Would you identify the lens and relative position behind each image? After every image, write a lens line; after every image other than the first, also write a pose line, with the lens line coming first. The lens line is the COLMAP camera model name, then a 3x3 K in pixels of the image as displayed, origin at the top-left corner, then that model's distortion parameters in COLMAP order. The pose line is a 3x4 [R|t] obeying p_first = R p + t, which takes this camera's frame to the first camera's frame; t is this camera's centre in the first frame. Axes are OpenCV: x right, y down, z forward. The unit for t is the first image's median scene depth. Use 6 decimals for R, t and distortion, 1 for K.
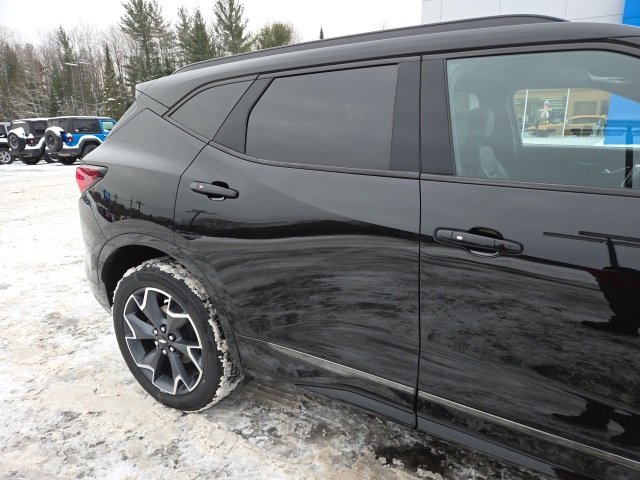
lens RADIAL K [[433.5, 0, 320.0], [0, 433.5, 240.0], [0, 0, 1]] dist [0.067510, -0.059522]
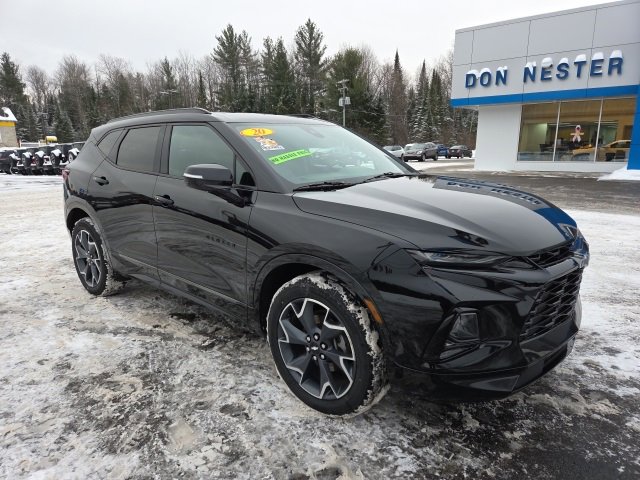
lens RADIAL K [[433.5, 0, 320.0], [0, 433.5, 240.0], [0, 0, 1]] dist [0.067510, -0.059522]
pose [[0.981571, 0.048158, -0.184932, 1.081493], [-0.056191, 0.997680, -0.038442, 0.171305], [0.182651, 0.048125, 0.981999, -0.804382]]
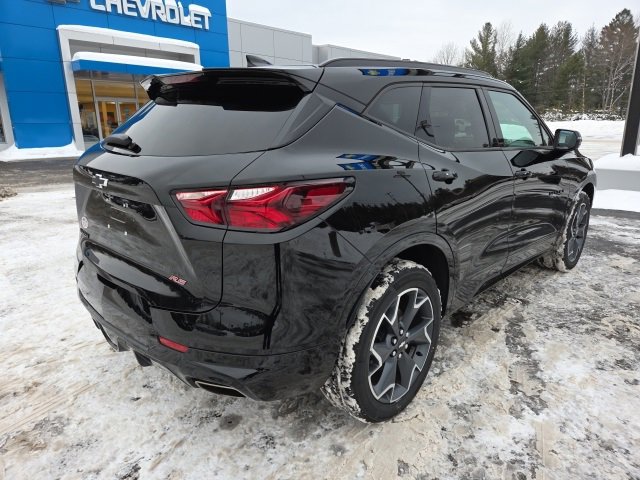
lens RADIAL K [[433.5, 0, 320.0], [0, 433.5, 240.0], [0, 0, 1]] dist [0.067510, -0.059522]
pose [[0.211948, -0.232612, 0.949194, -1.325272], [0.242673, 0.953367, 0.179447, -0.218853], [-0.946672, 0.192311, 0.258513, 0.920247]]
